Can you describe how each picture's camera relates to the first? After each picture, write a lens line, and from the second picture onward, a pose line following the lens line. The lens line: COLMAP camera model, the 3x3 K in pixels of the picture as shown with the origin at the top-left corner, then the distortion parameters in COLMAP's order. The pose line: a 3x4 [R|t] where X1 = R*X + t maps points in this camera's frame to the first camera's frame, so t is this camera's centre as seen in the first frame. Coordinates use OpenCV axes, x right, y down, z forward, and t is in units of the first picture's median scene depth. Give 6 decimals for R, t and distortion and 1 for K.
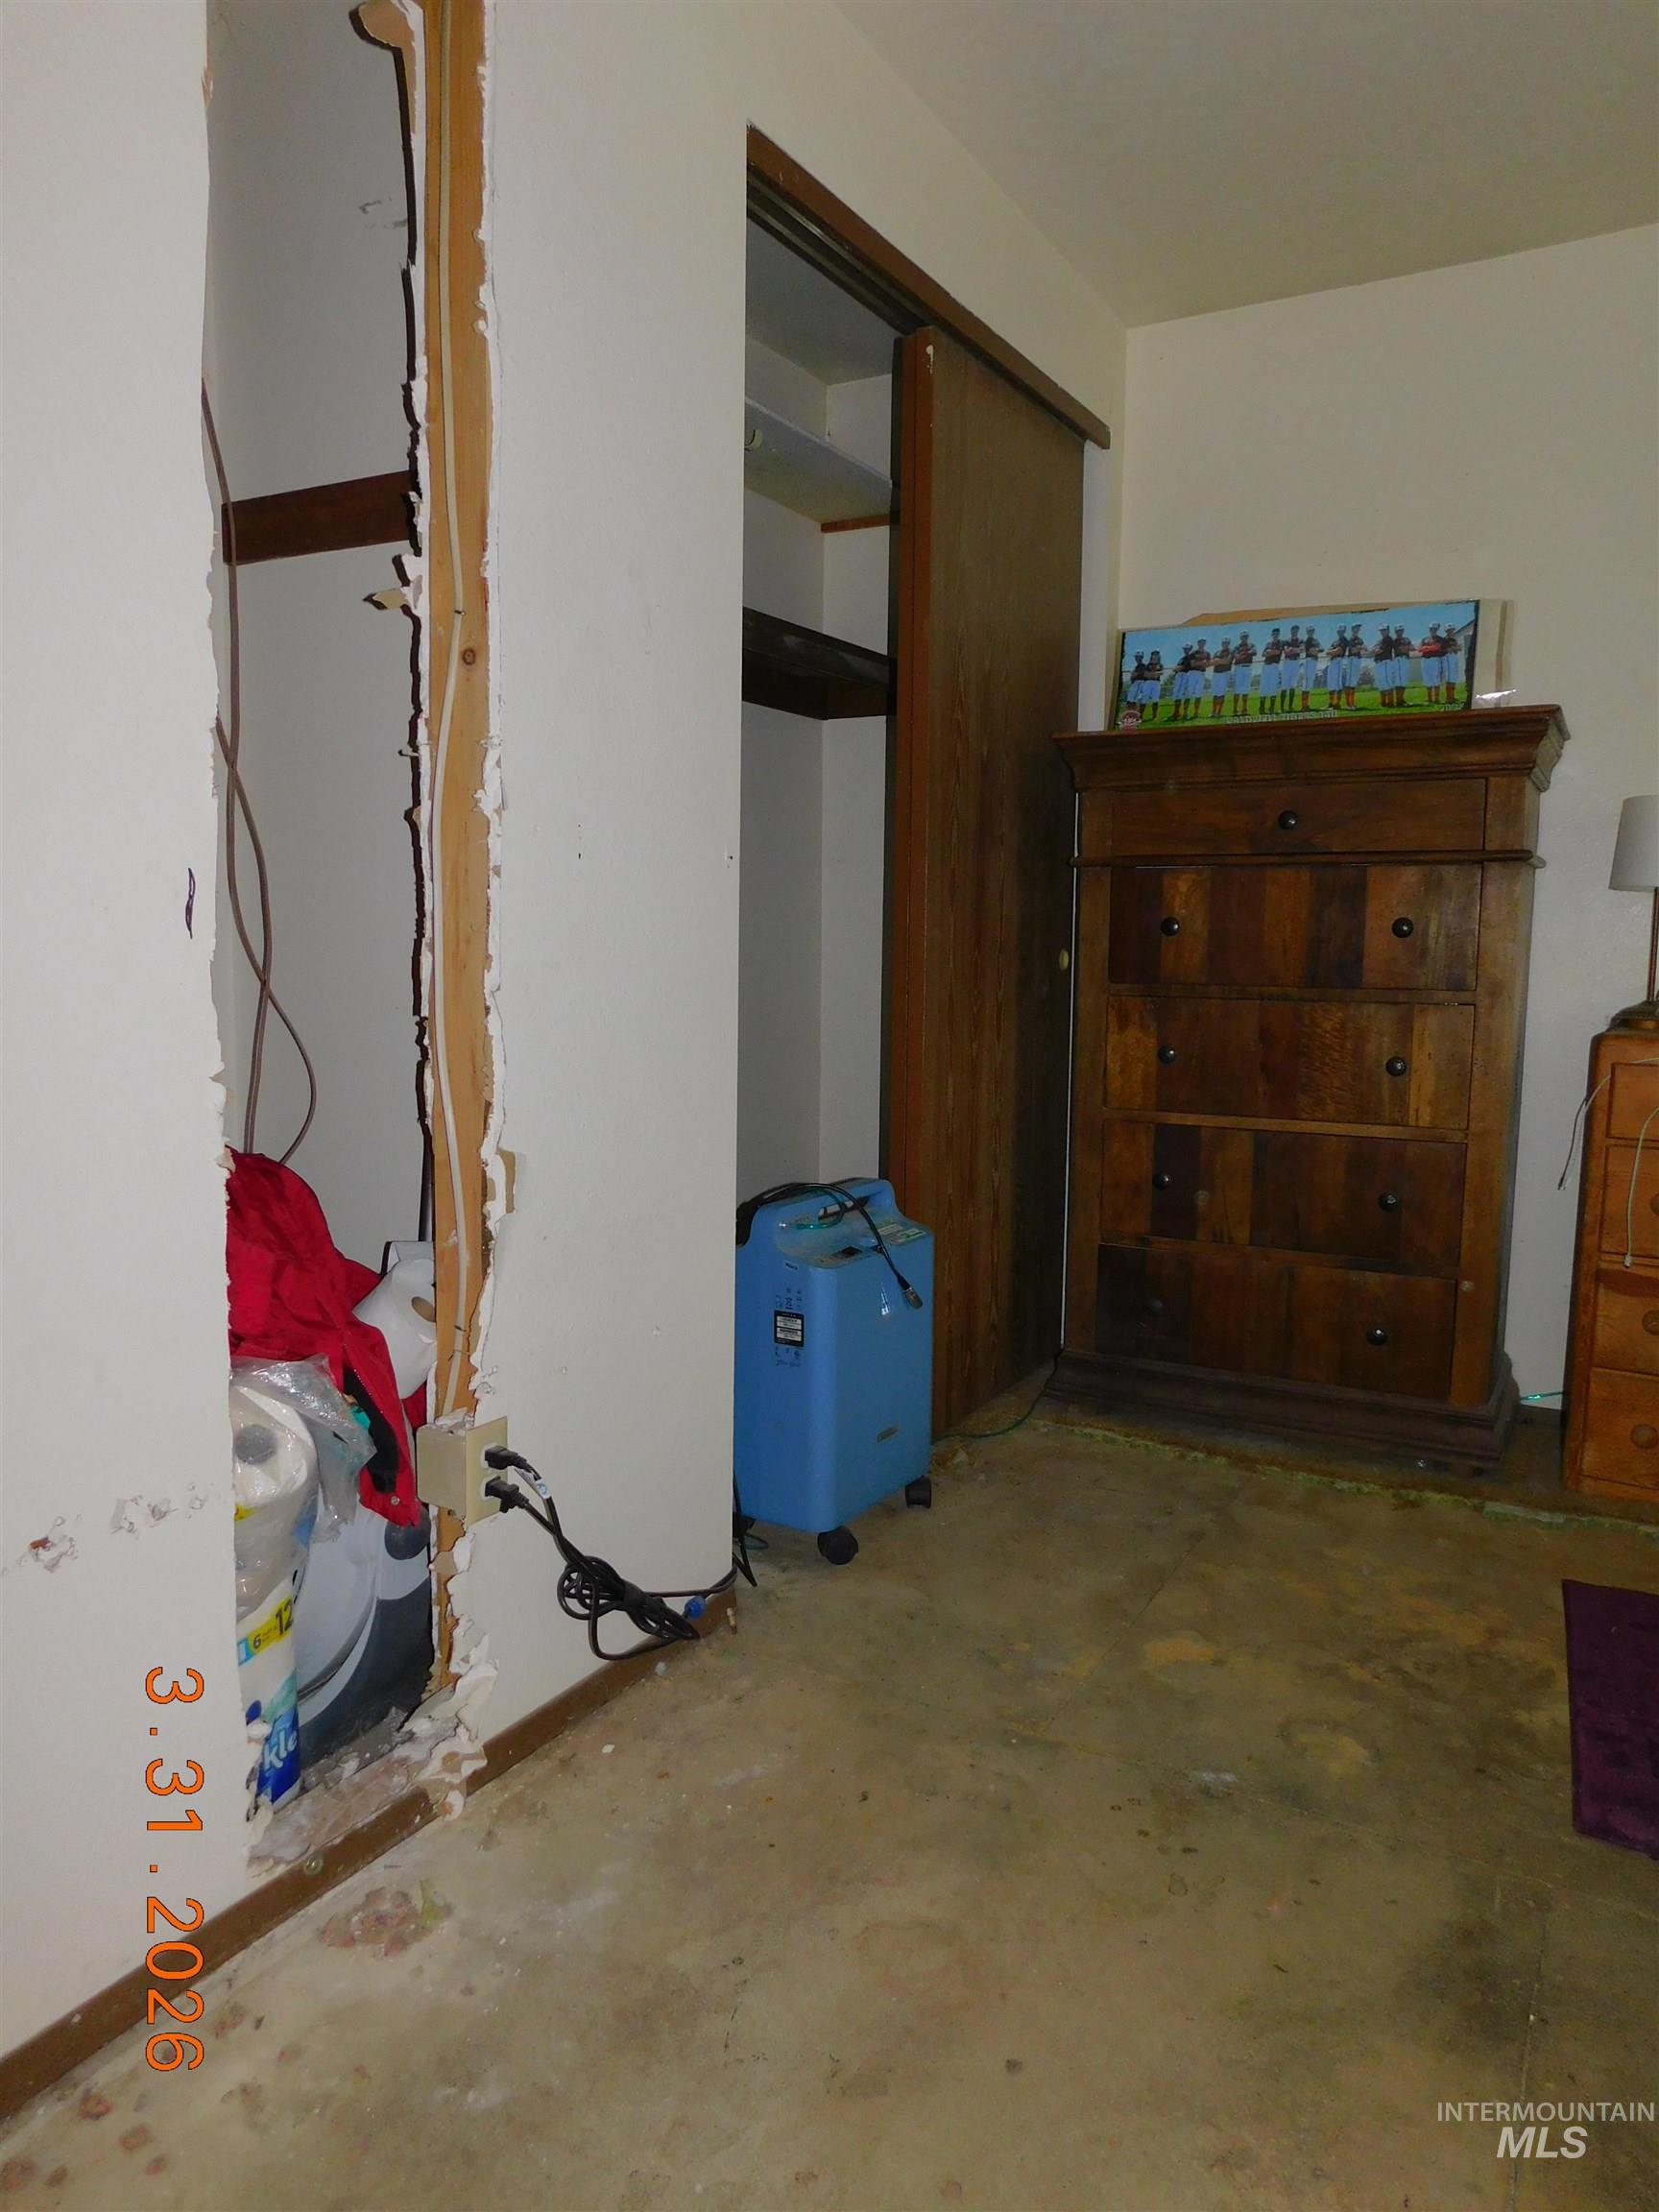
lens RADIAL K [[1512.8, 0, 821.7], [0, 1512.8, 1102.4], [0, 0, 1]] dist [-0.024309, 0.024727]
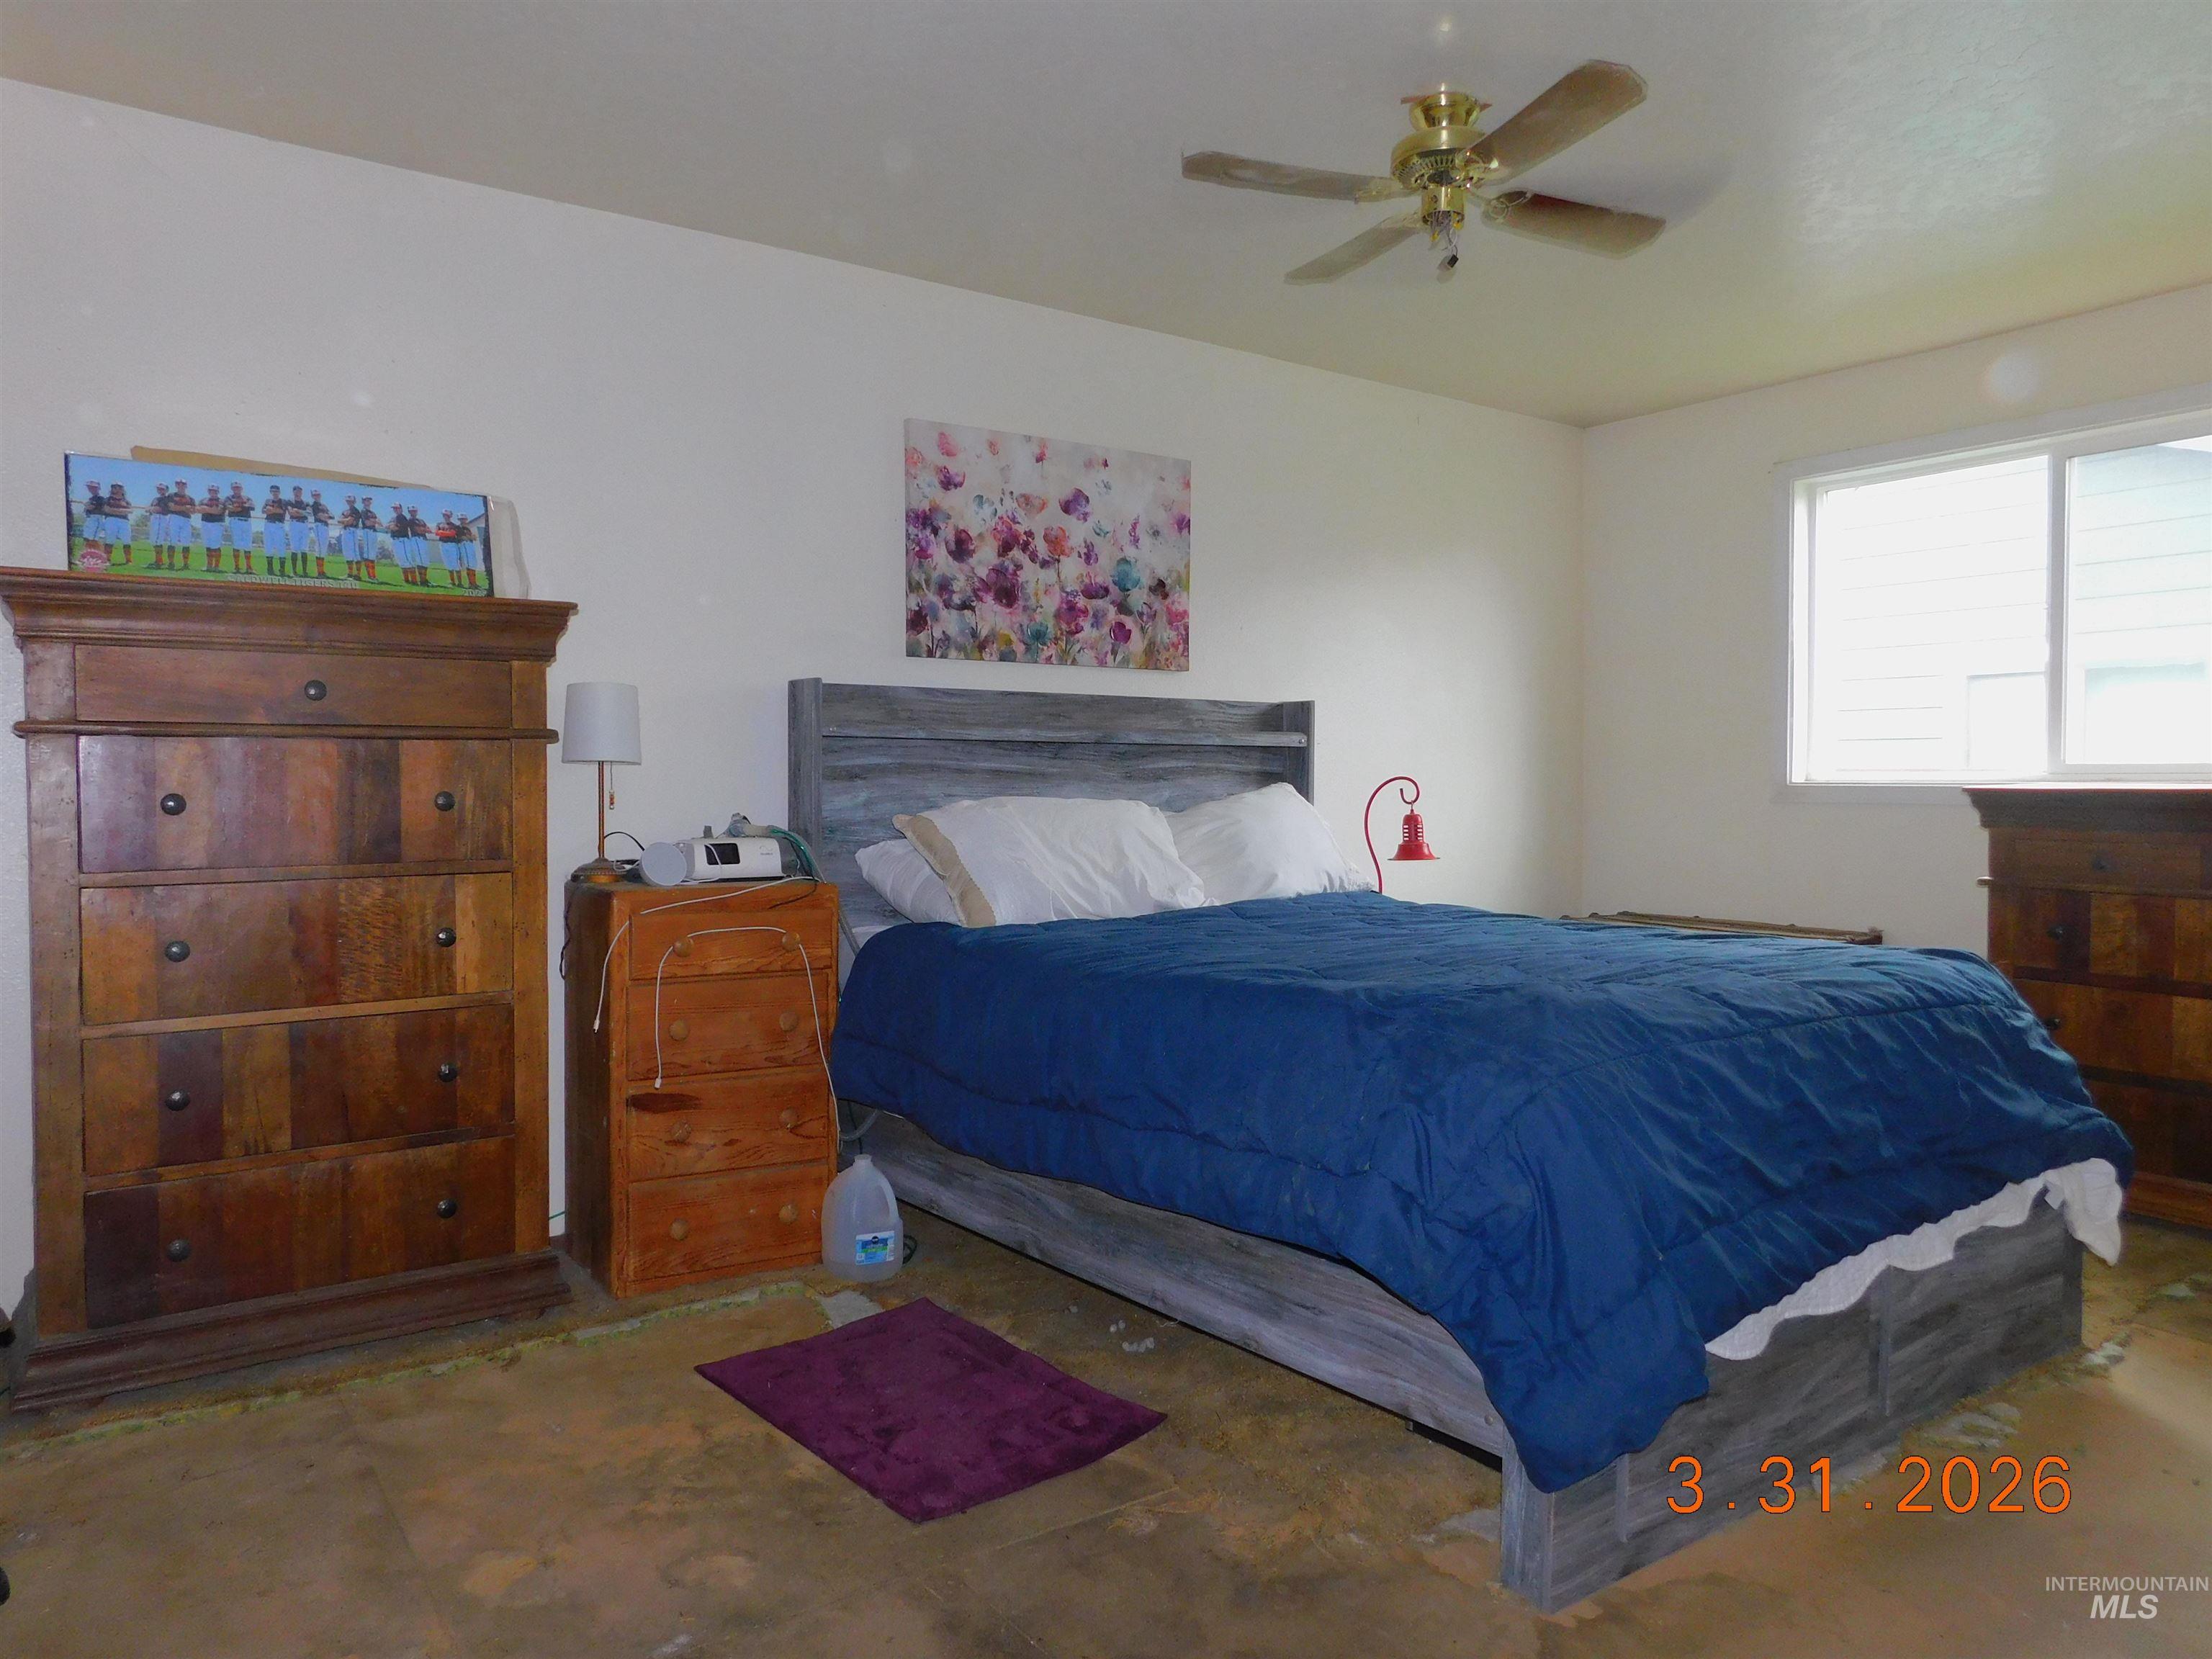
lens RADIAL K [[1512.8, 0, 1099.9], [0, 1512.8, 827.2], [0, 0, 1]] dist [-0.024309, 0.024727]
pose [[0.430037, -0.039552, 0.901944, -0.336640], [0.105704, 0.994374, -0.006794, -0.043601], [-0.896602, 0.098261, 0.431799, 0.160749]]
